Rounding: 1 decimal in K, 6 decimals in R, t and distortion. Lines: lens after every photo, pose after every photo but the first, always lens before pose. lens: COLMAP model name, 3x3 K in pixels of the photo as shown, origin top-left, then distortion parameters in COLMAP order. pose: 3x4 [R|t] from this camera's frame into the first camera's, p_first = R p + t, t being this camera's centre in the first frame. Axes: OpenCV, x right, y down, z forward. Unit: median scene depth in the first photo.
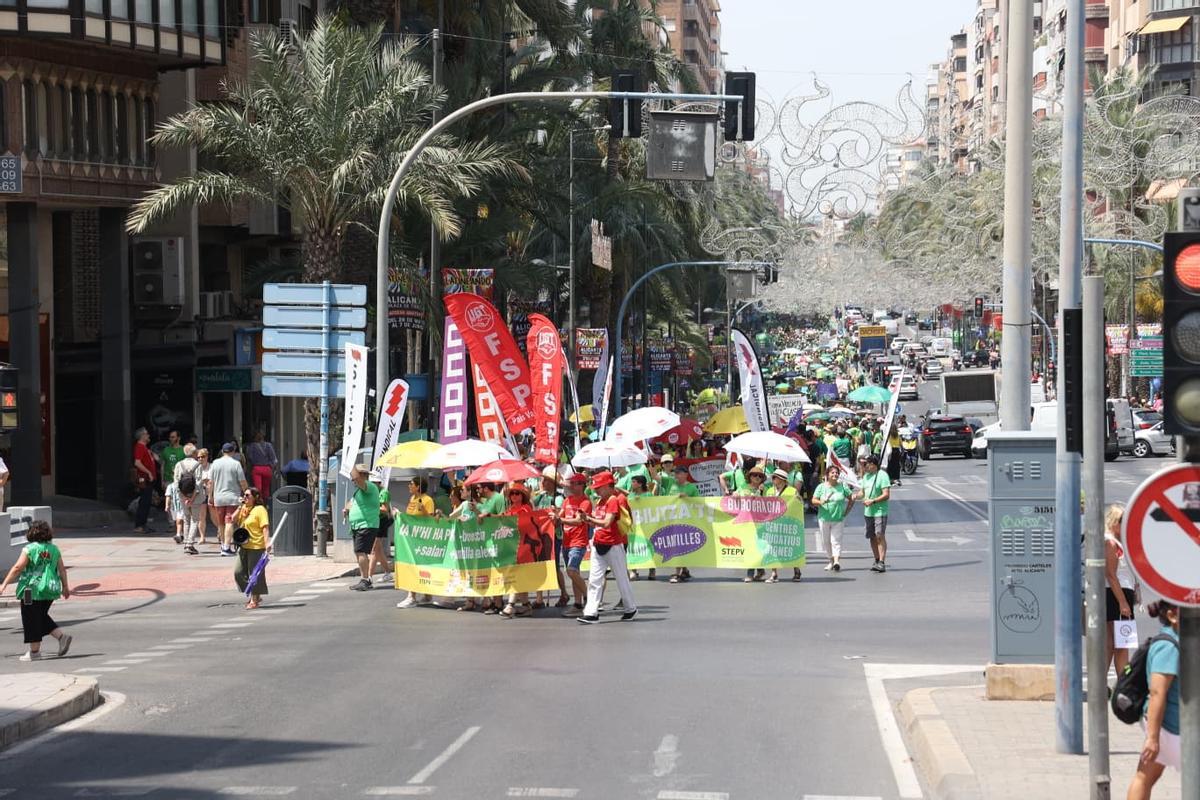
lens RADIAL K [[3351.5, 0, 600.0], [0, 3351.5, 400.0], [0, 0, 1]] dist [0.635247, 0.629972]
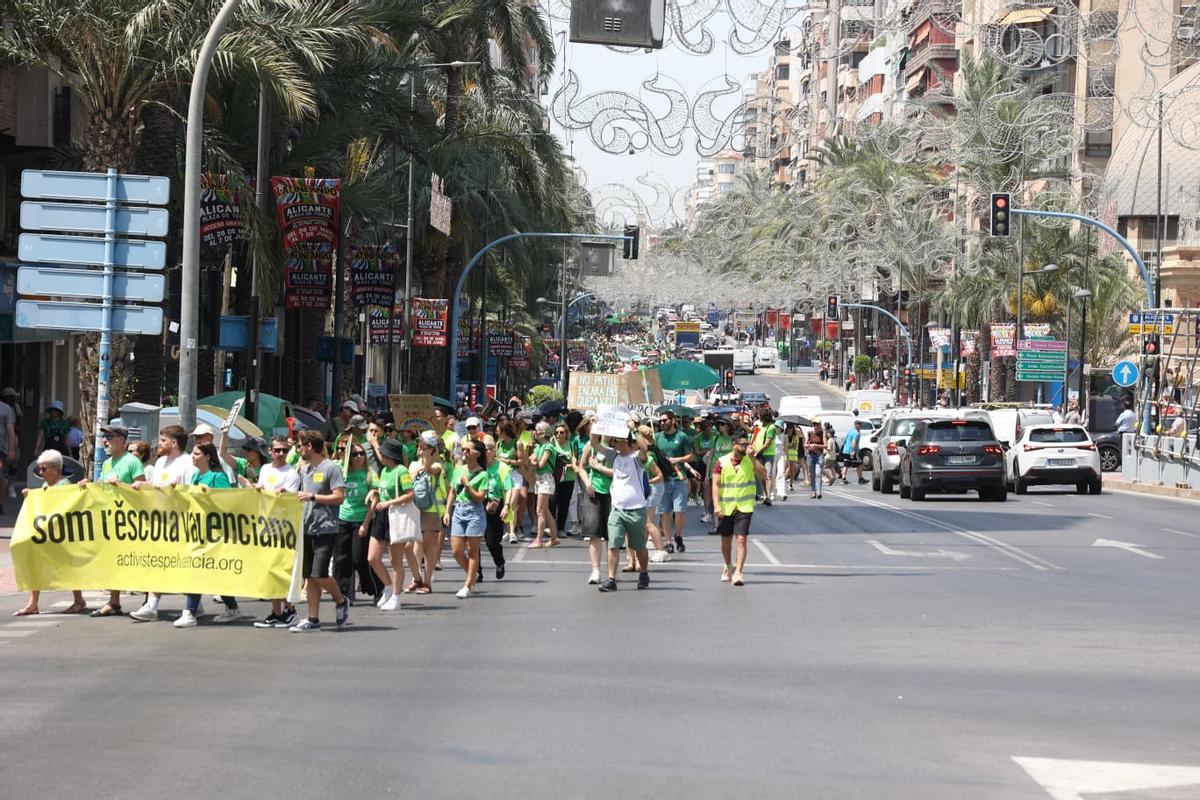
lens RADIAL K [[3351.5, 0, 600.0], [0, 3351.5, 400.0], [0, 0, 1]] dist [0.635247, 0.629972]
pose [[0.997694, 0.030472, 0.060650, -0.008416], [-0.030241, 0.999531, -0.004722, 0.005726], [-0.060766, 0.002877, 0.998148, 0.112412]]
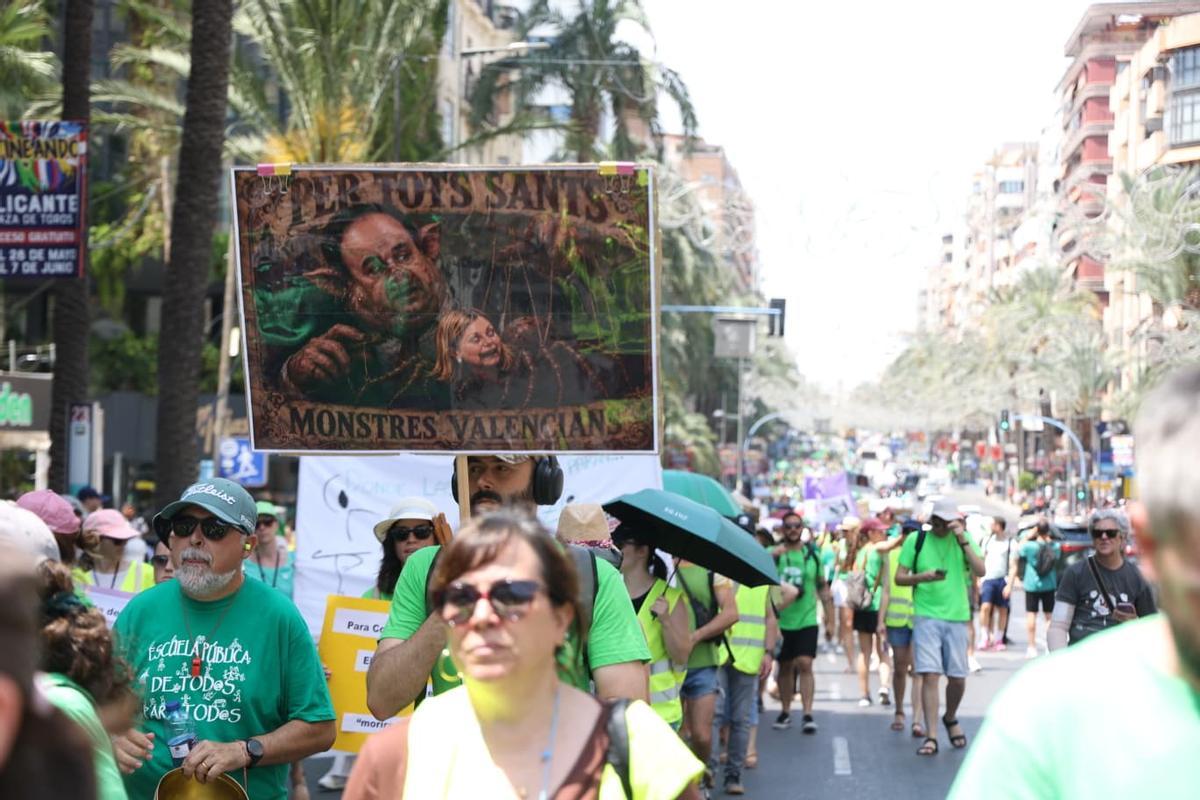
lens RADIAL K [[2331.0, 0, 600.0], [0, 2331.0, 400.0], [0, 0, 1]] dist [0.210887, 0.044488]
pose [[0.999064, 0.027059, -0.033748, 0.027504], [-0.028764, 0.998279, -0.051100, 0.004738], [0.032307, 0.052023, 0.998123, 0.451941]]
